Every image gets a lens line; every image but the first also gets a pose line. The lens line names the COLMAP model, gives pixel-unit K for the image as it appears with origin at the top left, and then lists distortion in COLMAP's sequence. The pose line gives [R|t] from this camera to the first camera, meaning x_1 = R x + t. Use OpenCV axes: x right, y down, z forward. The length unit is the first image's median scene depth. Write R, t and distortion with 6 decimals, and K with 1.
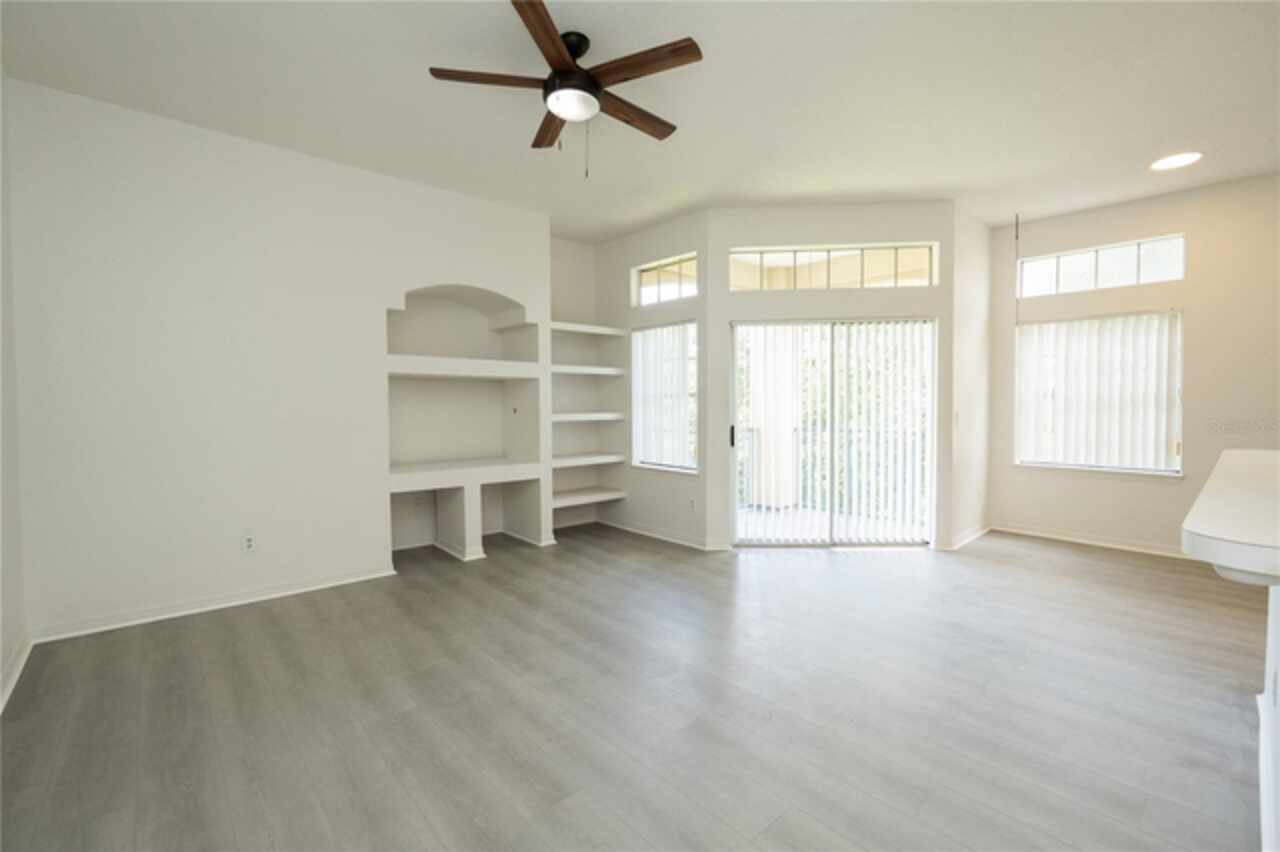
lens RADIAL K [[567.8, 0, 660.0], [0, 567.8, 419.4], [0, 0, 1]] dist [0.000127, 0.000048]
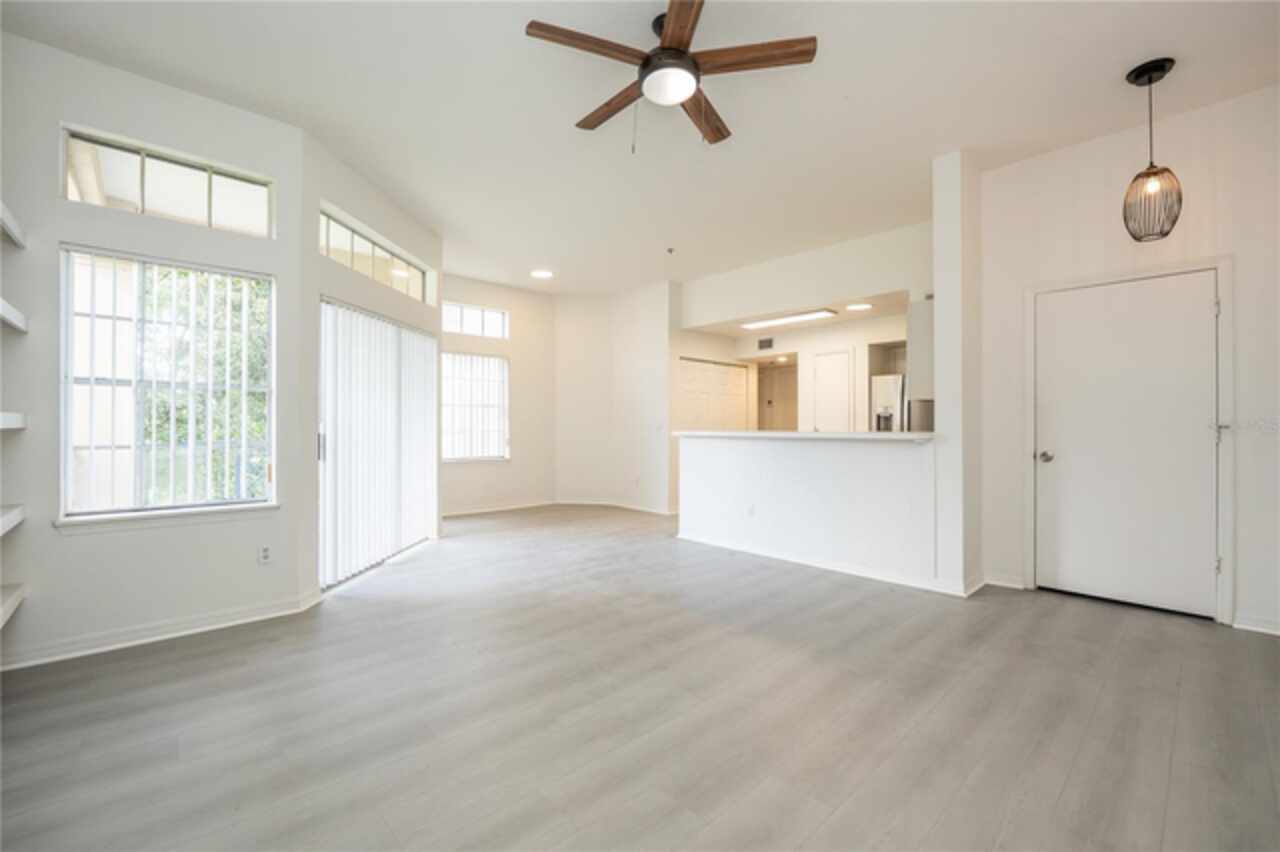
lens RADIAL K [[525.0, 0, 644.1], [0, 525.0, 421.6], [0, 0, 1]] dist [-0.009149, -0.000199]
pose [[-0.006026, 0.007805, 0.999951, -0.555081], [0.022867, 0.999709, -0.007665, 0.011232], [-0.999720, 0.022820, -0.006203, 0.565822]]
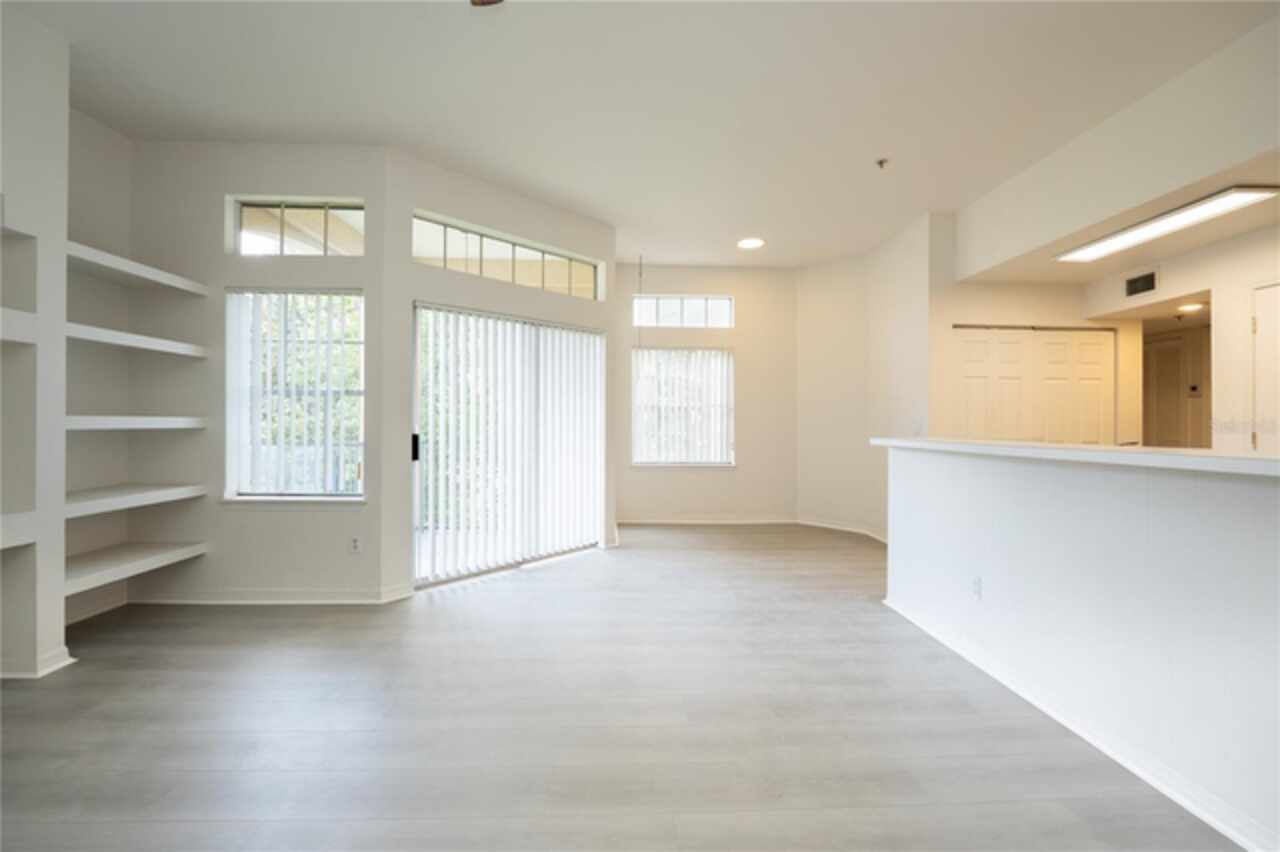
lens RADIAL K [[525.0, 0, 644.1], [0, 525.0, 421.6], [0, 0, 1]] dist [-0.009149, -0.000199]
pose [[0.647212, 0.007878, 0.762270, -0.214722], [0.011812, 0.999723, -0.020362, 0.012046], [-0.762219, 0.022182, 0.646939, 0.288262]]
